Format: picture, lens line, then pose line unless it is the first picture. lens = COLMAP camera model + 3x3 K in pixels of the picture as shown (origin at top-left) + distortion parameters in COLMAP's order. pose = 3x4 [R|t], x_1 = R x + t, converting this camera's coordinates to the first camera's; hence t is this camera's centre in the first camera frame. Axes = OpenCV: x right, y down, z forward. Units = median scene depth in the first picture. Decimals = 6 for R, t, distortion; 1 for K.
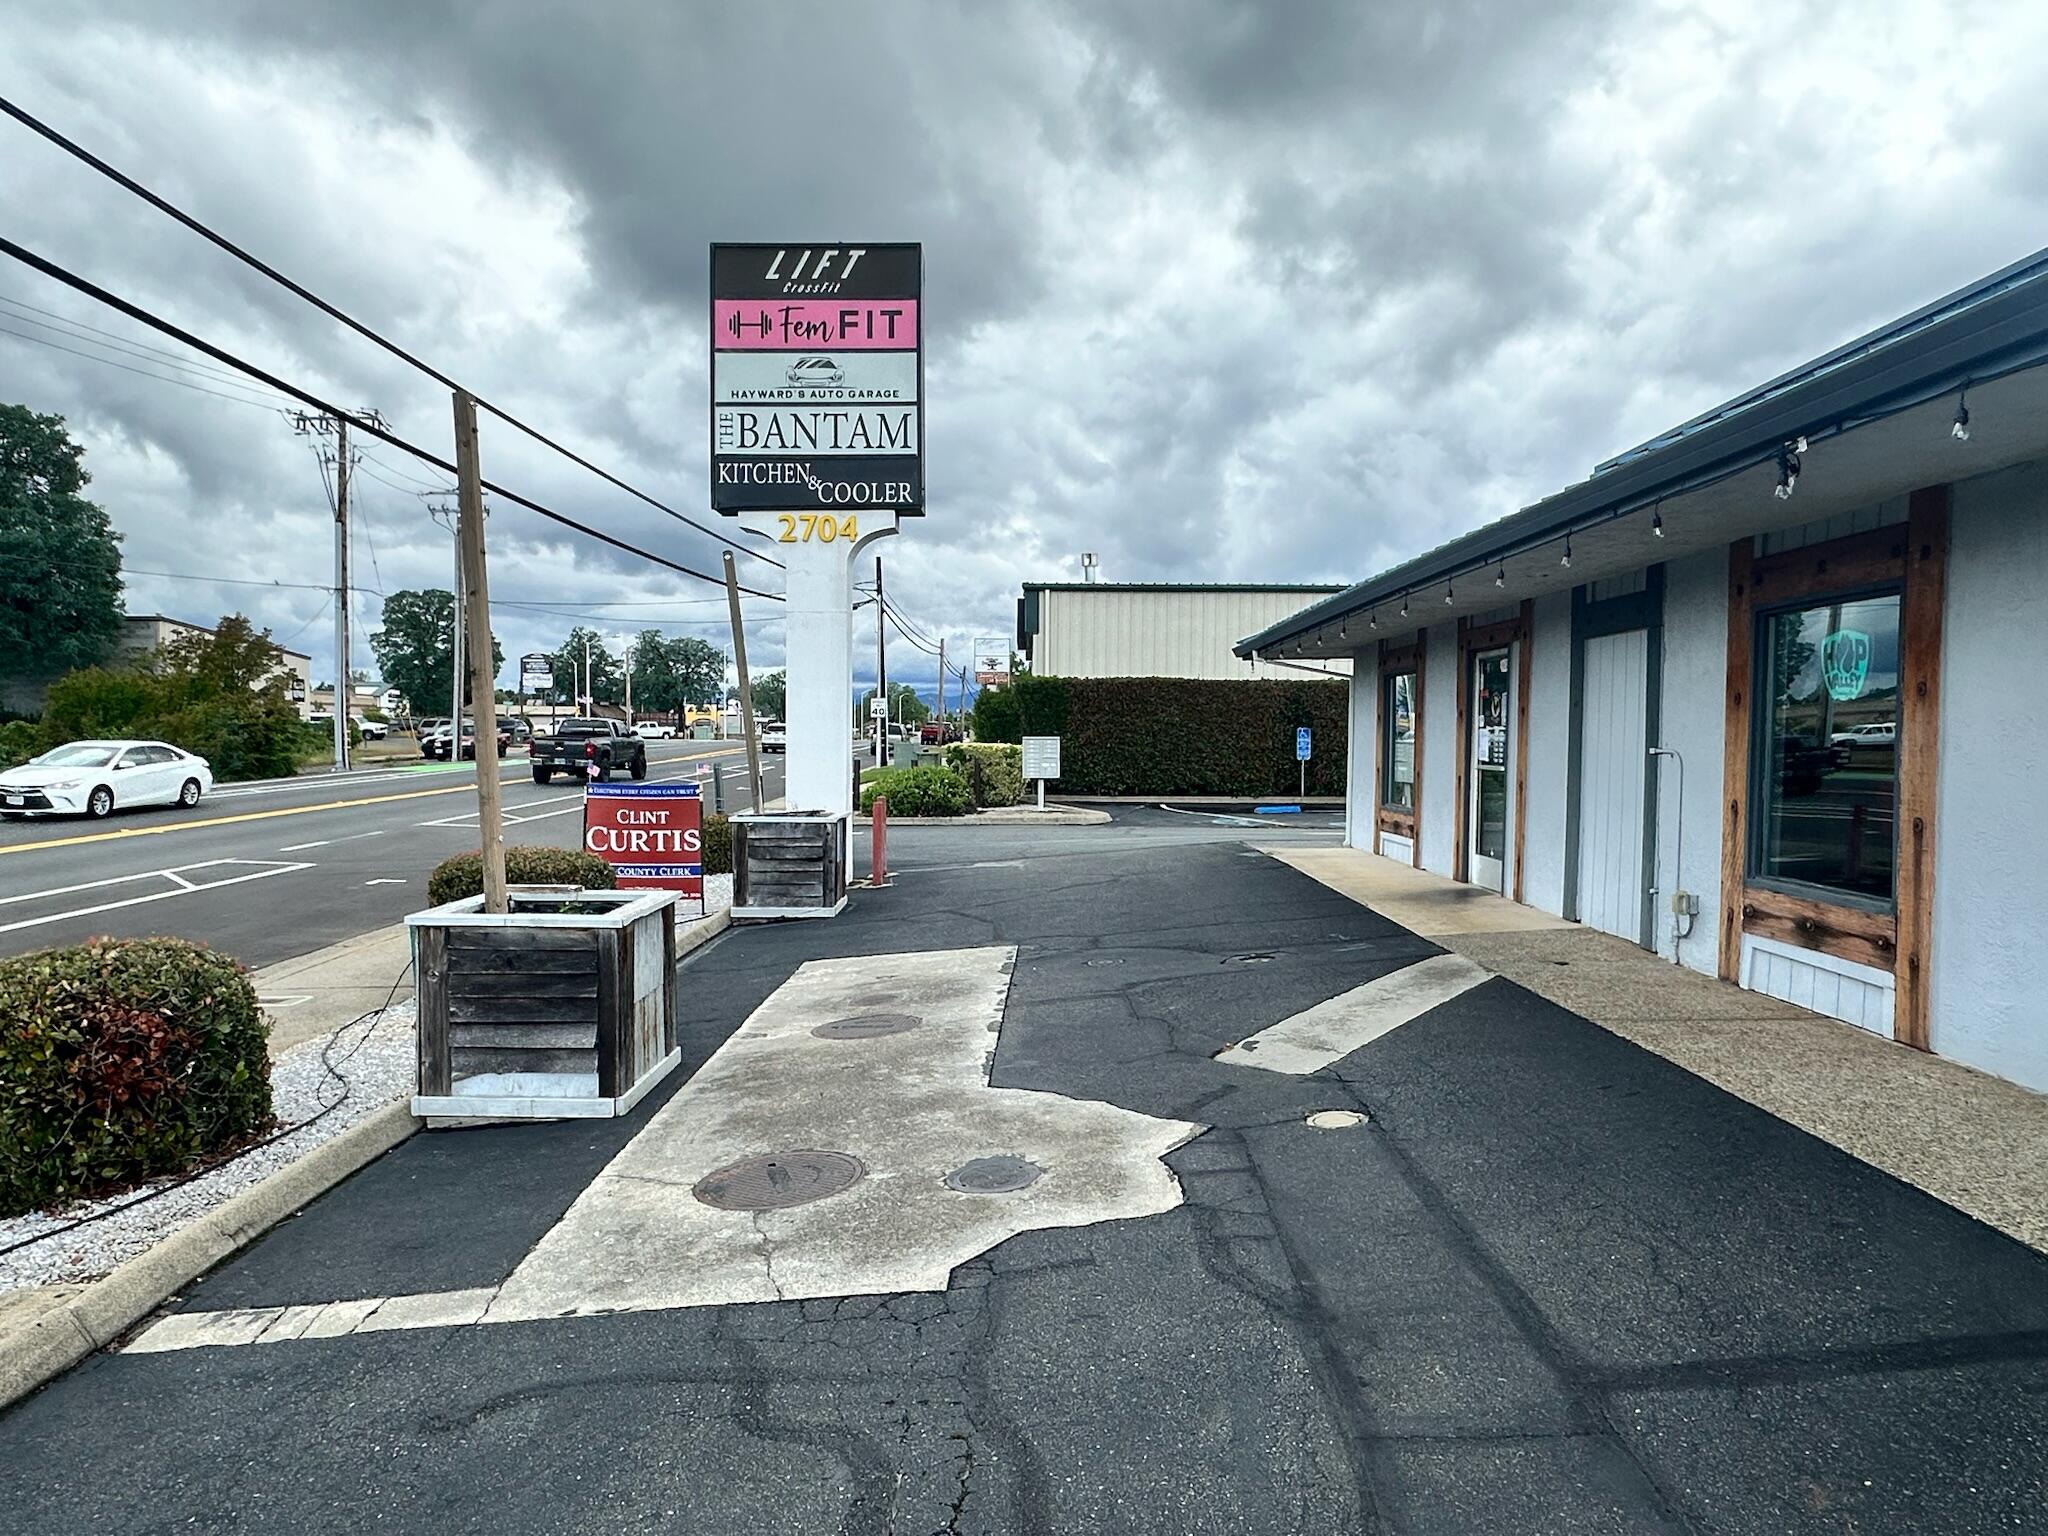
lens RADIAL K [[1334.8, 0, 1024.0], [0, 1334.8, 768.0], [0, 0, 1]] dist [-0.001020, 0.004379]
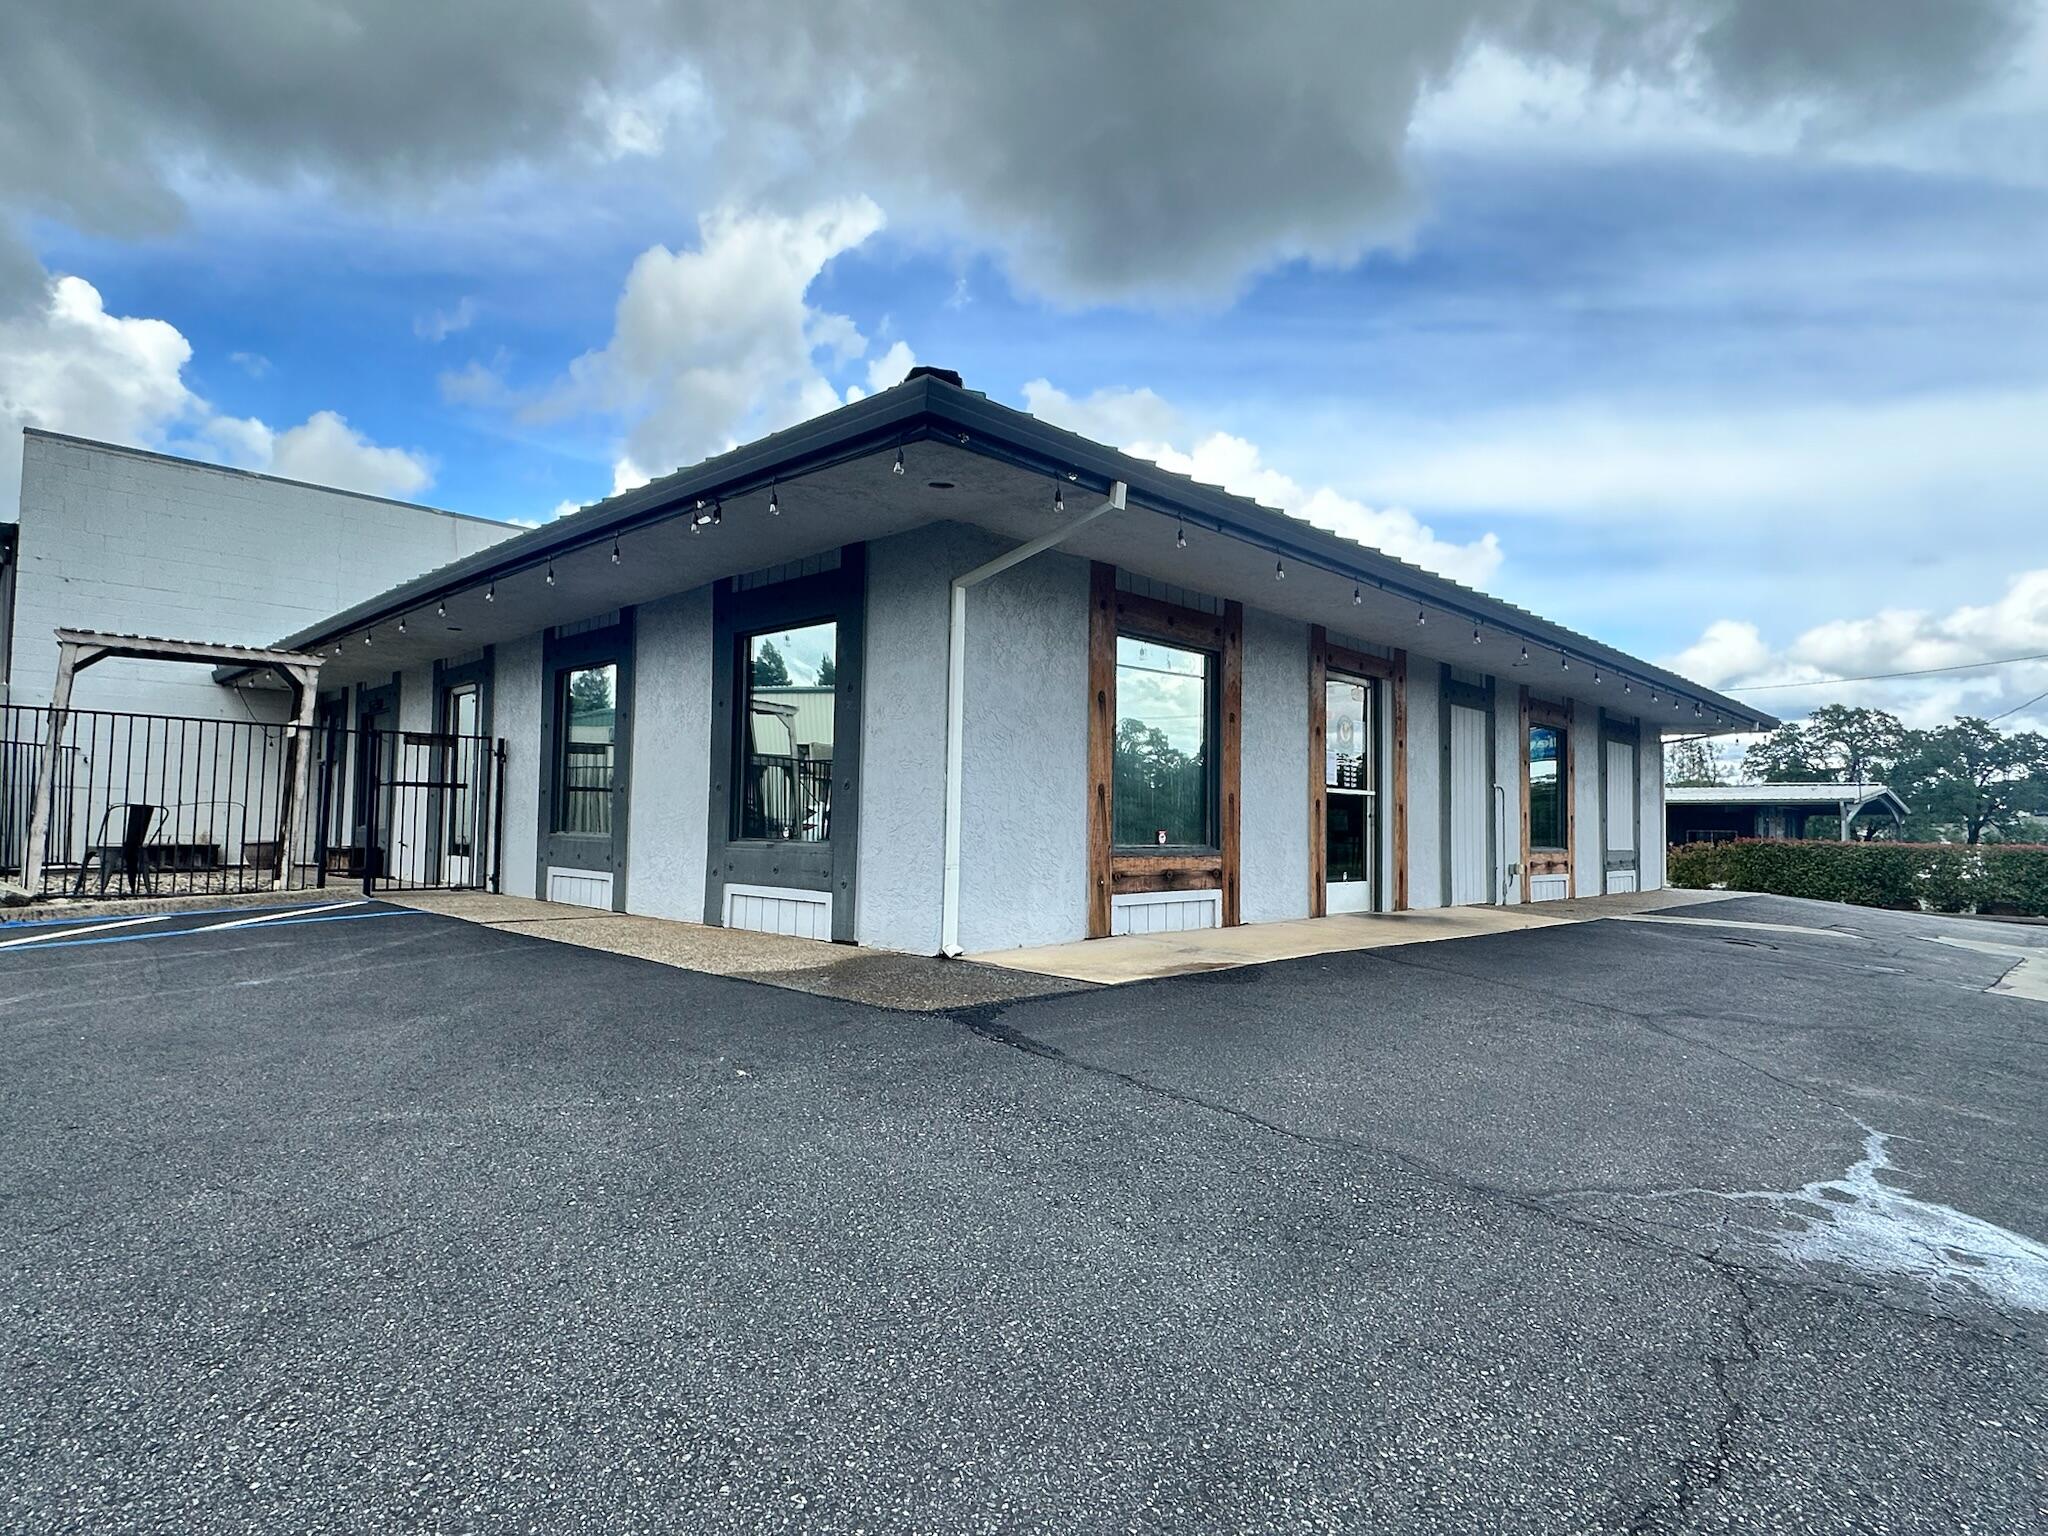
lens RADIAL K [[1116.9, 0, 1024.0], [0, 1116.9, 768.0], [0, 0, 1]] dist [-0.015592, 0.000719]
pose [[-0.719017, 0.016514, 0.694796, -0.040401], [-0.005563, 0.999549, -0.029515, 0.005818], [-0.694970, -0.025087, -0.718601, 1.332139]]
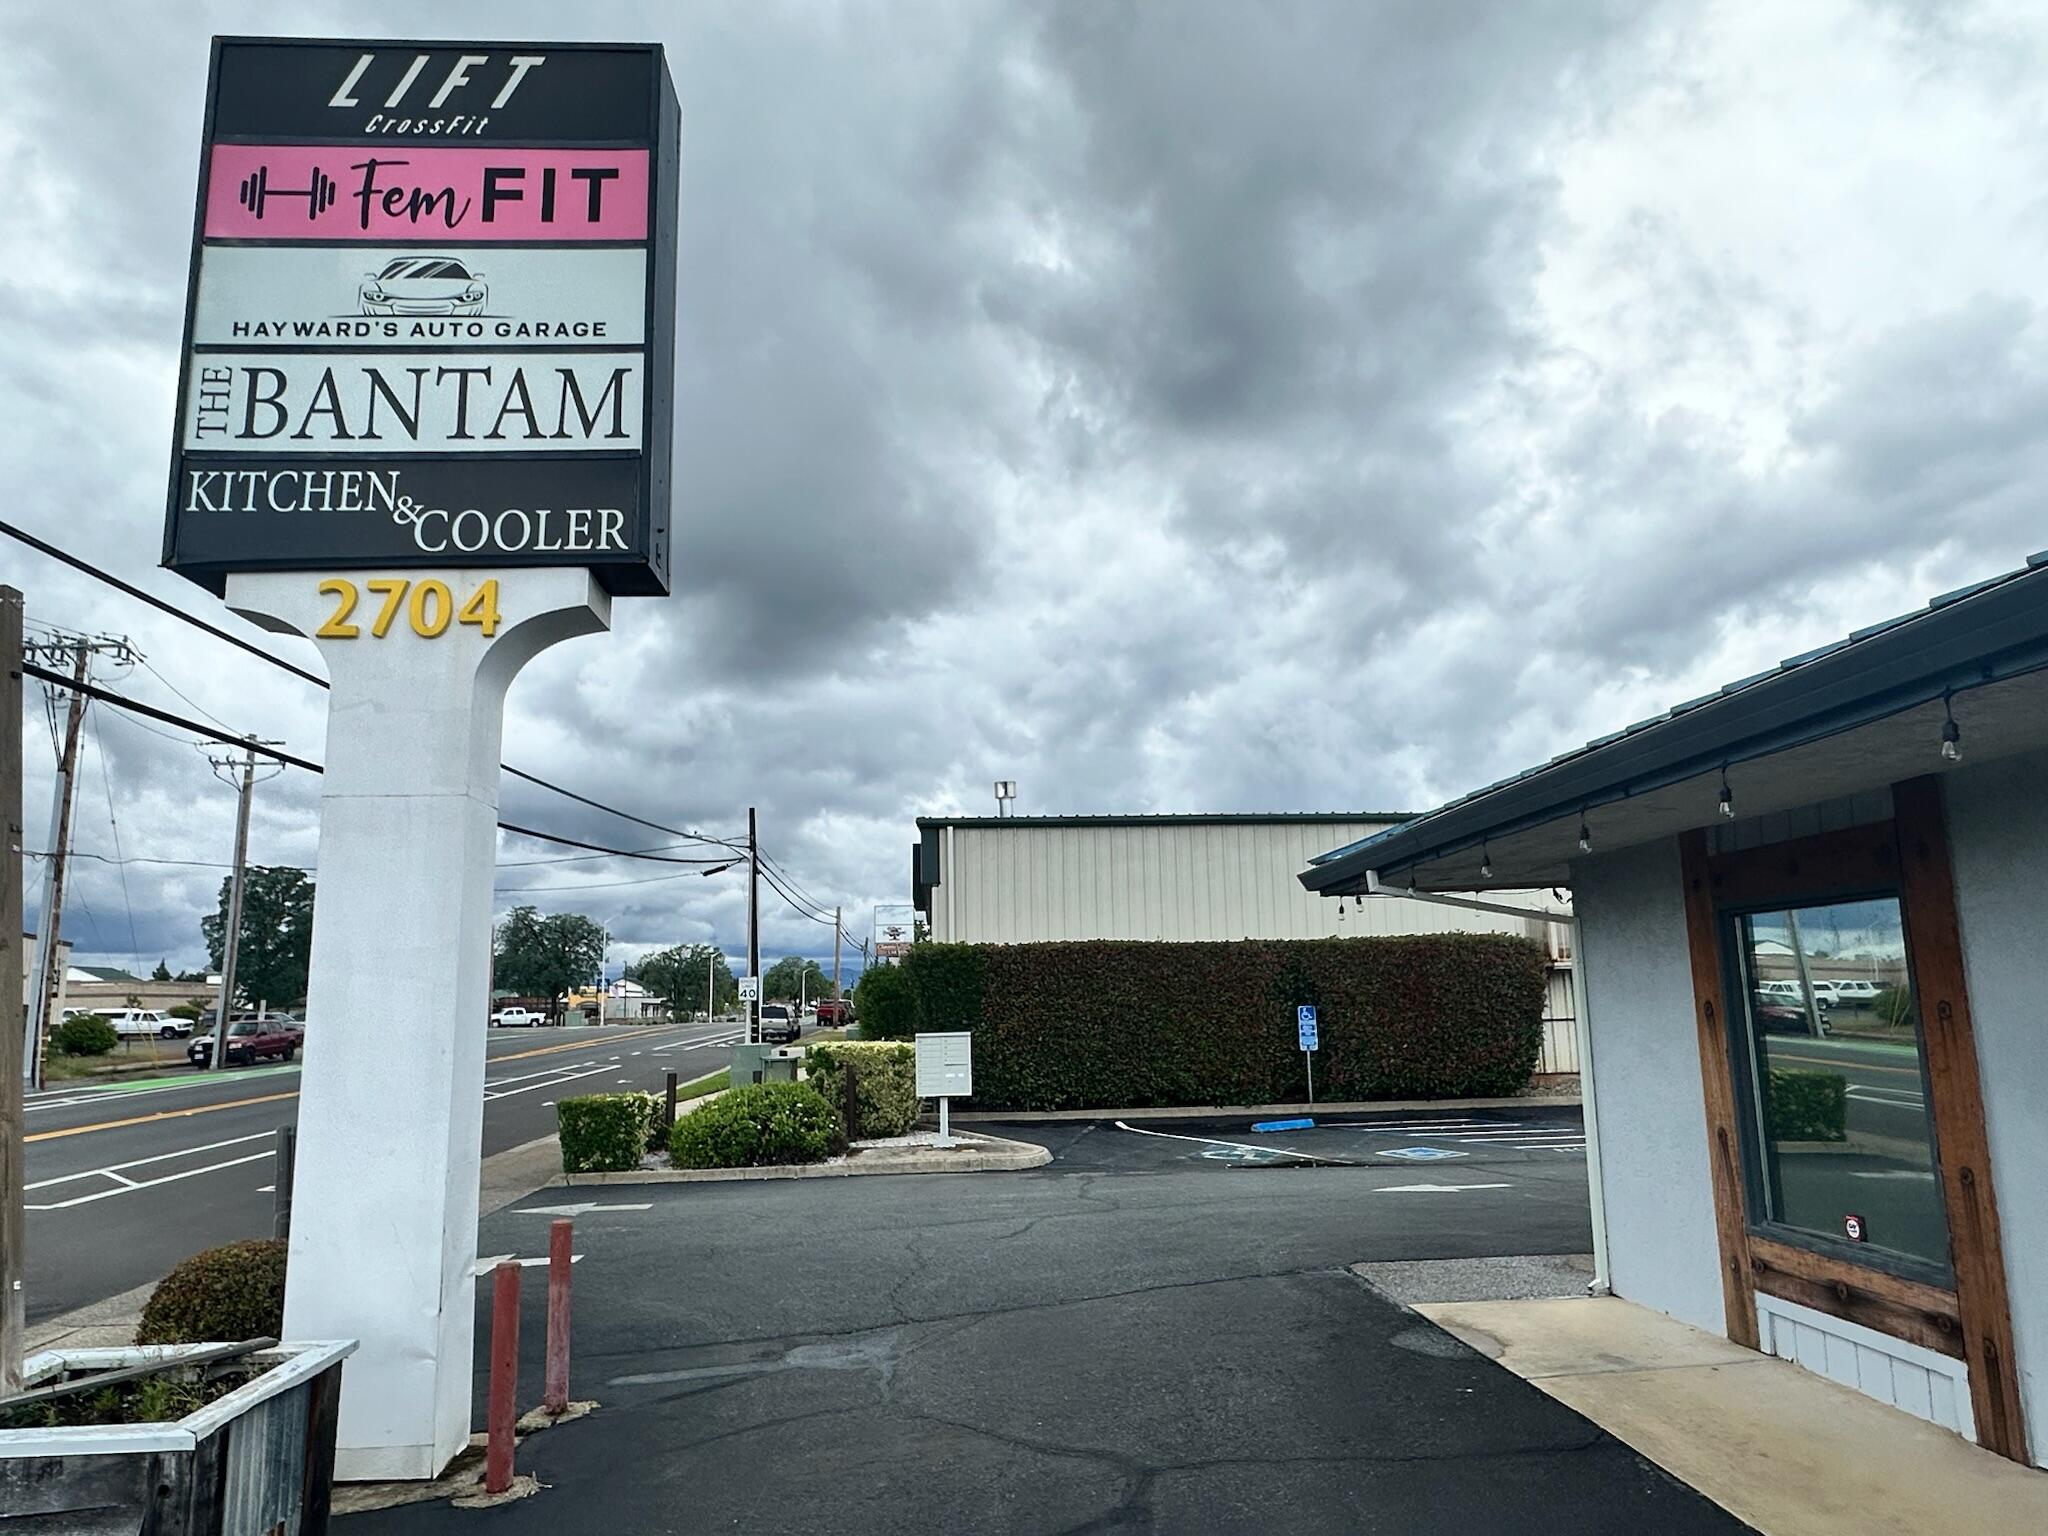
lens RADIAL K [[1334.8, 0, 1024.0], [0, 1334.8, 768.0], [0, 0, 1]] dist [-0.001020, 0.004379]
pose [[0.997541, -0.014881, 0.068493, 0.017262], [0.028296, 0.979532, -0.199289, -0.034054], [-0.064125, 0.200737, 0.977544, 0.565560]]
